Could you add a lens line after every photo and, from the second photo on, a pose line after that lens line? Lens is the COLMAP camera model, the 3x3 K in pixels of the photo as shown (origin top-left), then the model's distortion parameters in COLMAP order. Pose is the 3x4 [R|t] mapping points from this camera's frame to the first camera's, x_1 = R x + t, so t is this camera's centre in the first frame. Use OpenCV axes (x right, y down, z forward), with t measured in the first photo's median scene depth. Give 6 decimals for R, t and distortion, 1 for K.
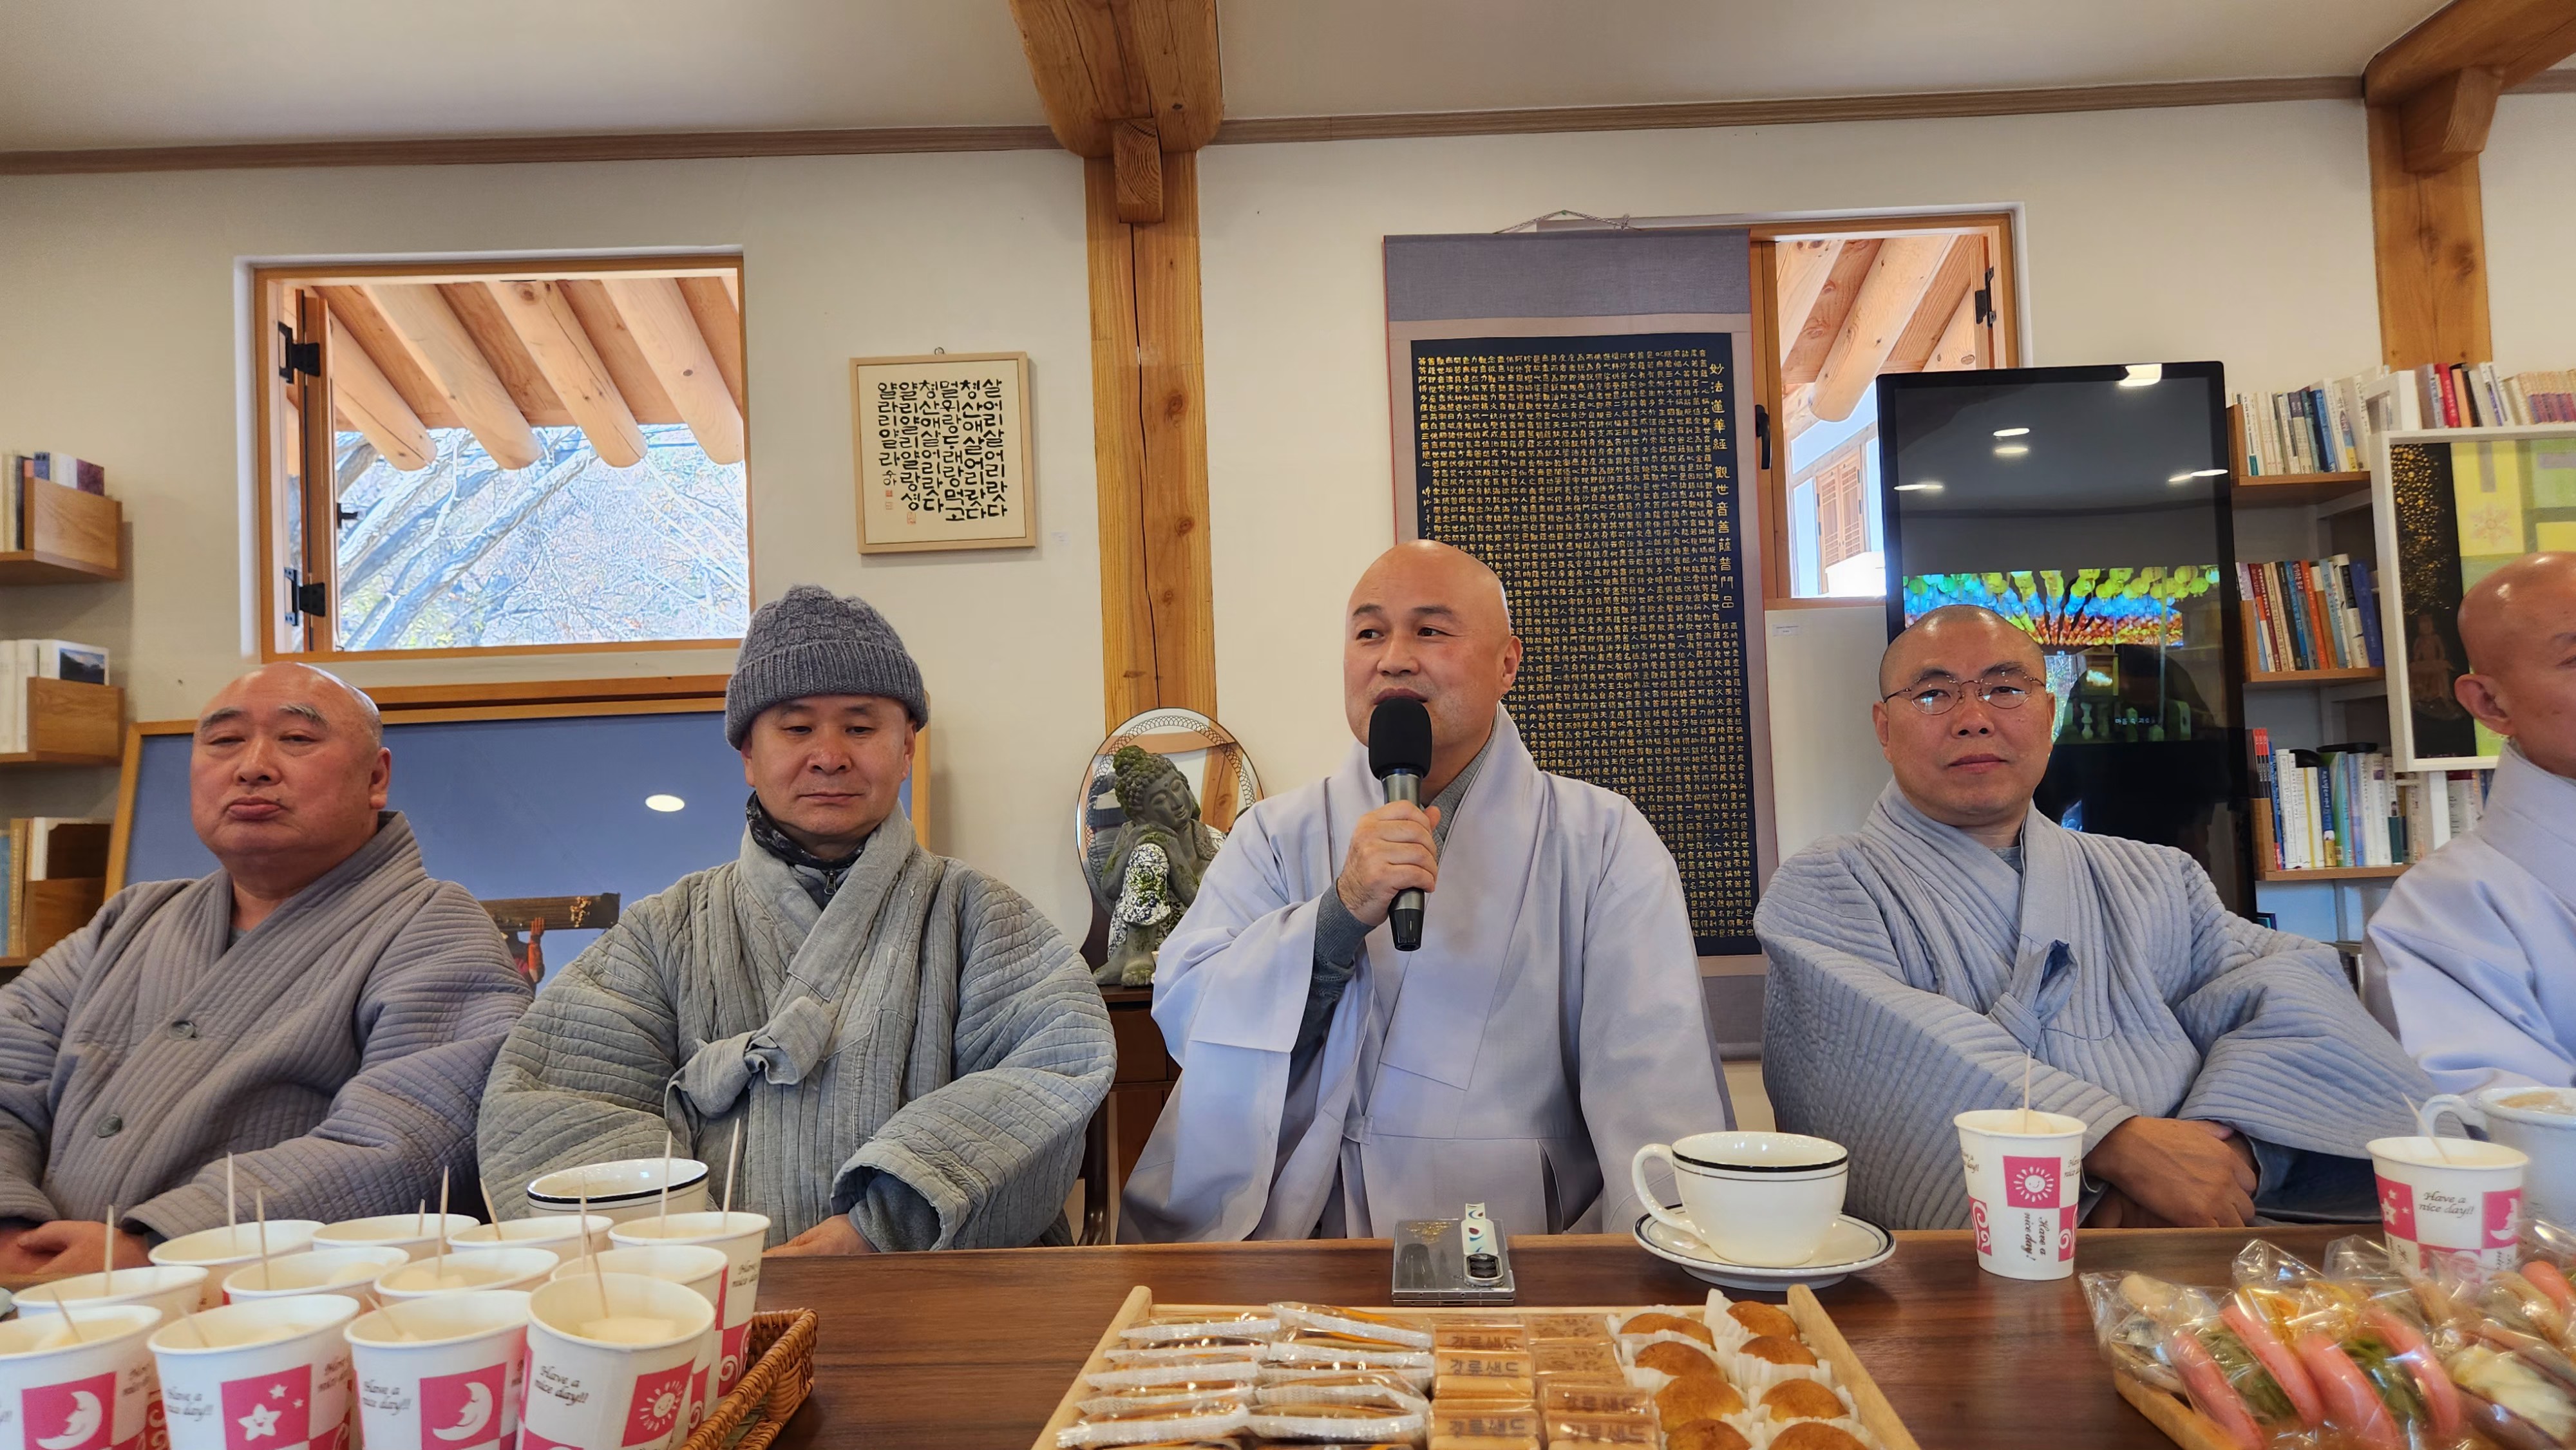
lens RADIAL K [[1722.5, 0, 1302.7], [0, 1722.5, 708.7], [0, 0, 1]] dist [0.093605, -0.075135]
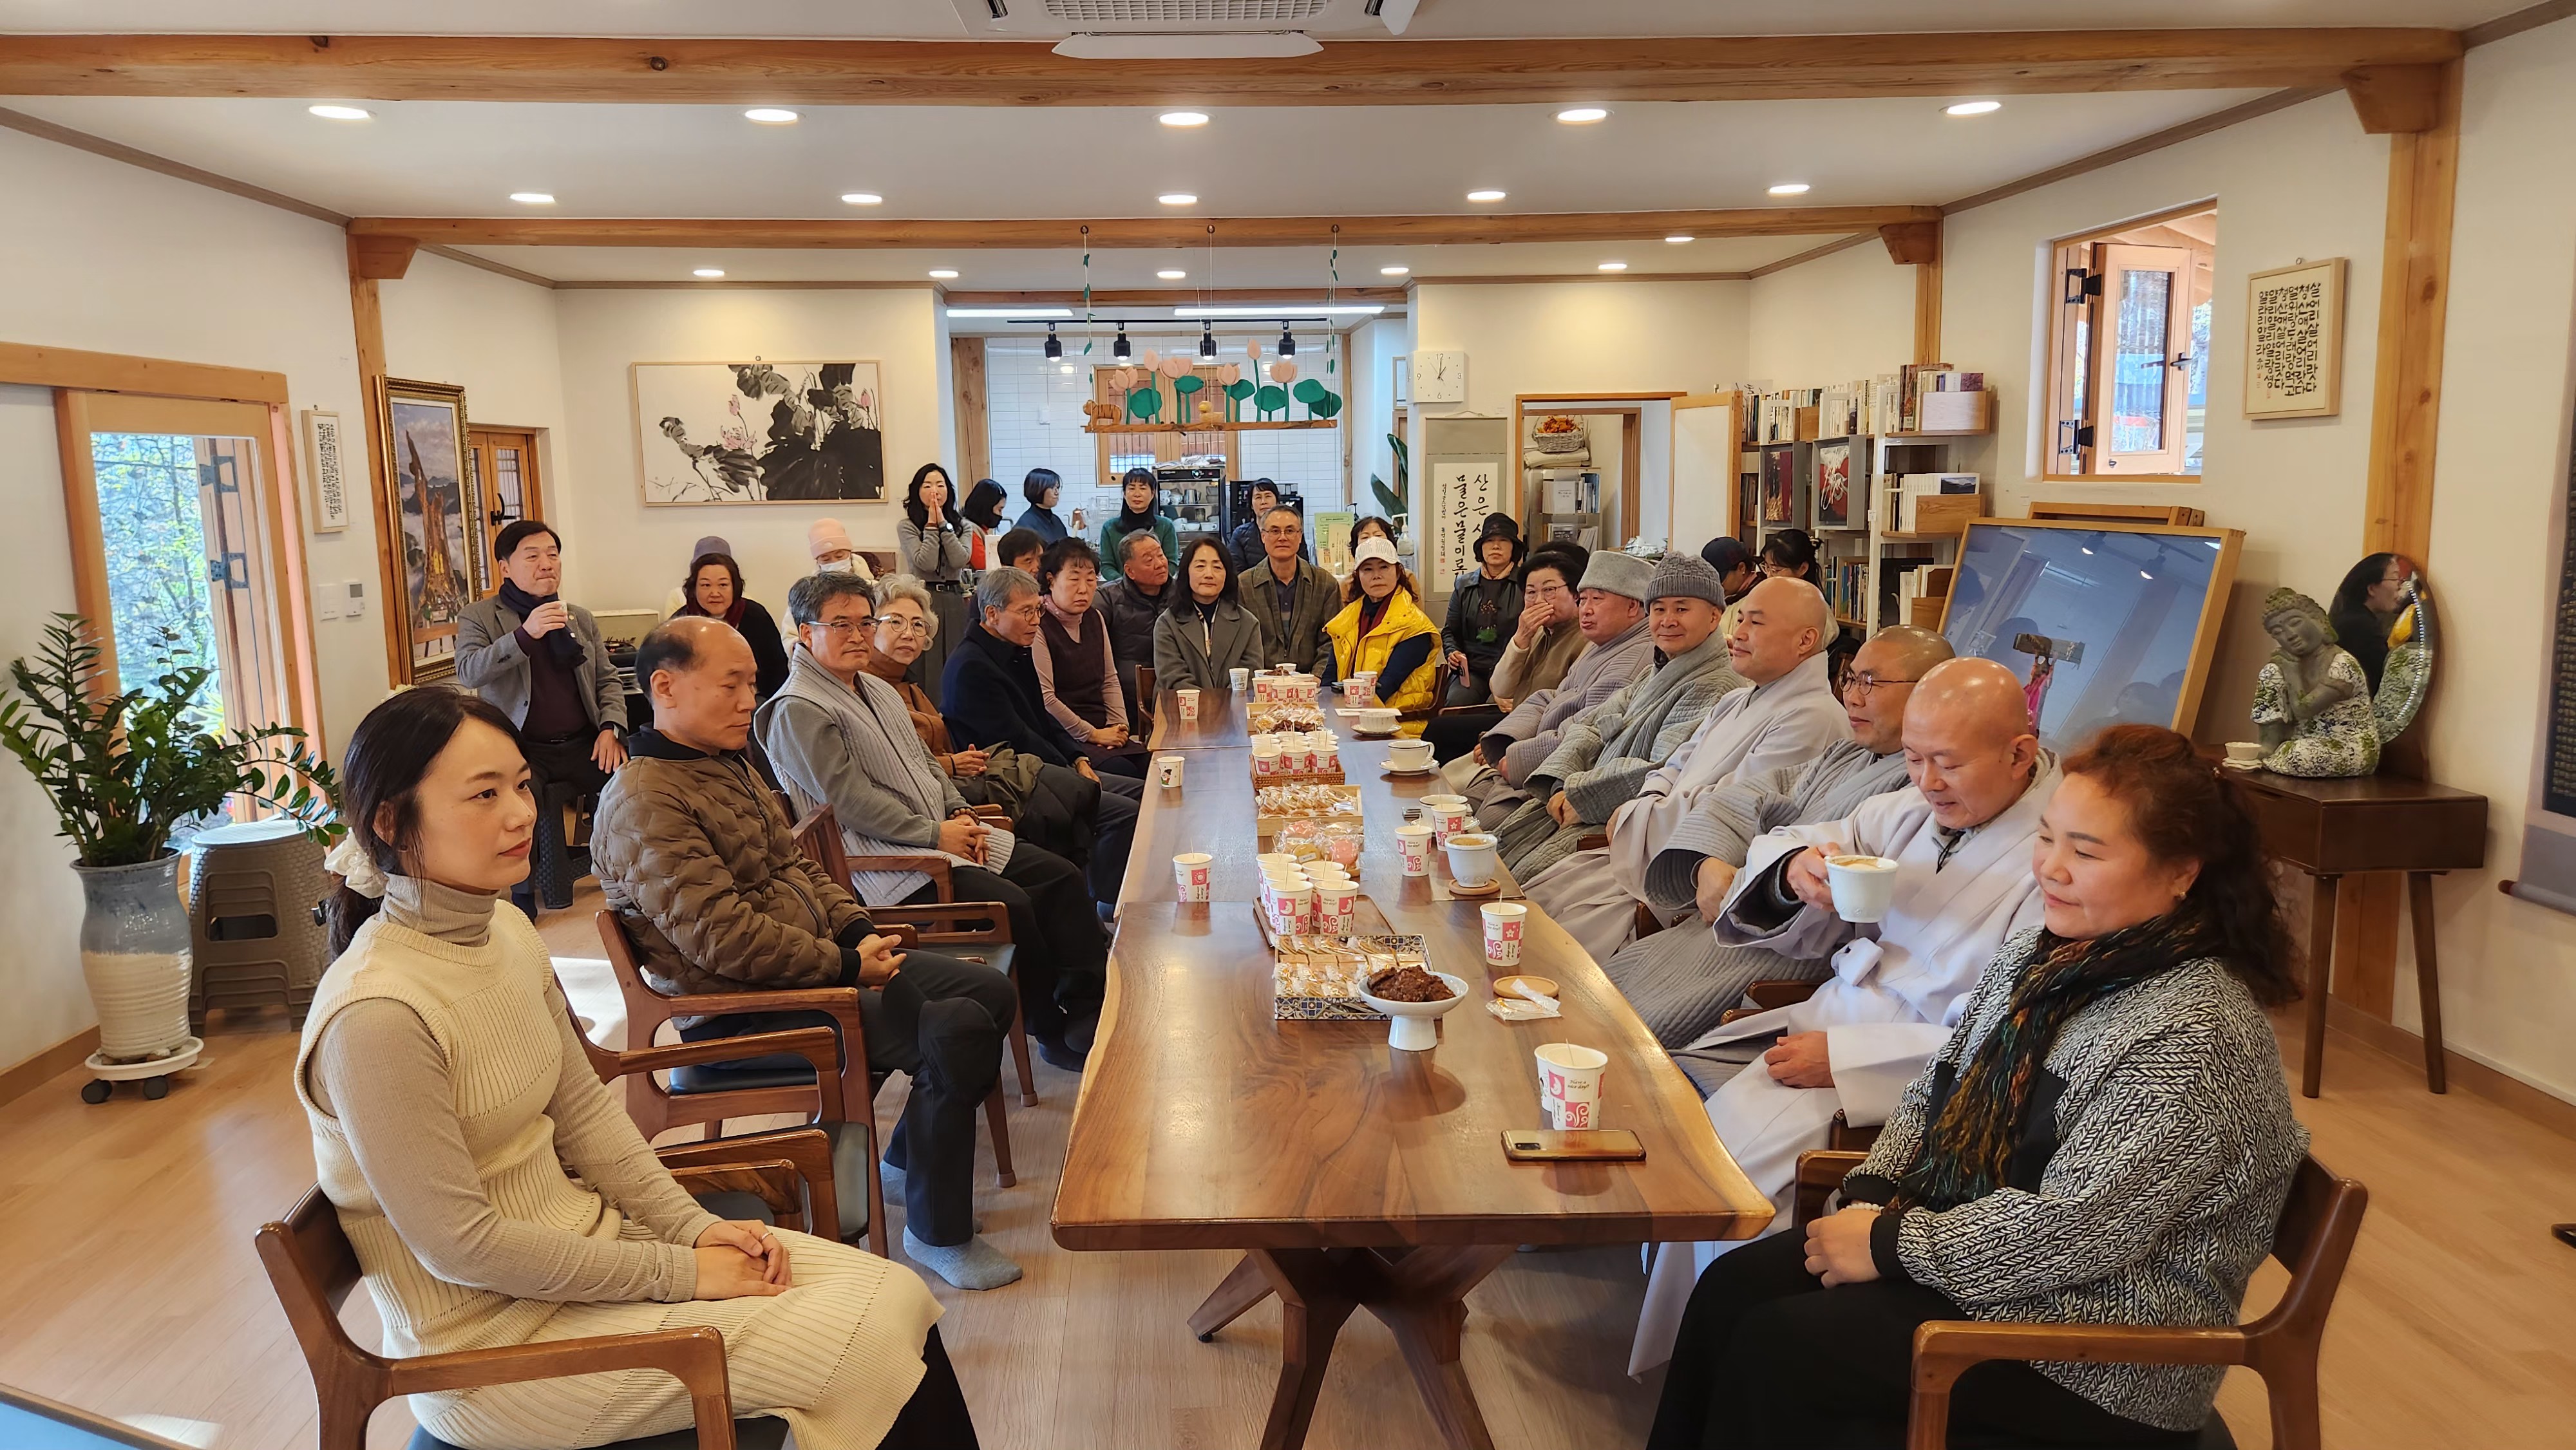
lens RADIAL K [[1722.5, 0, 1302.7], [0, 1722.5, 708.7], [0, 0, 1]] dist [0.093605, -0.075135]
pose [[0.068550, 0.177344, -0.981759, 1.097871], [0.072894, 0.980553, 0.182216, -0.173462], [0.994981, -0.084056, 0.054290, 0.162858]]
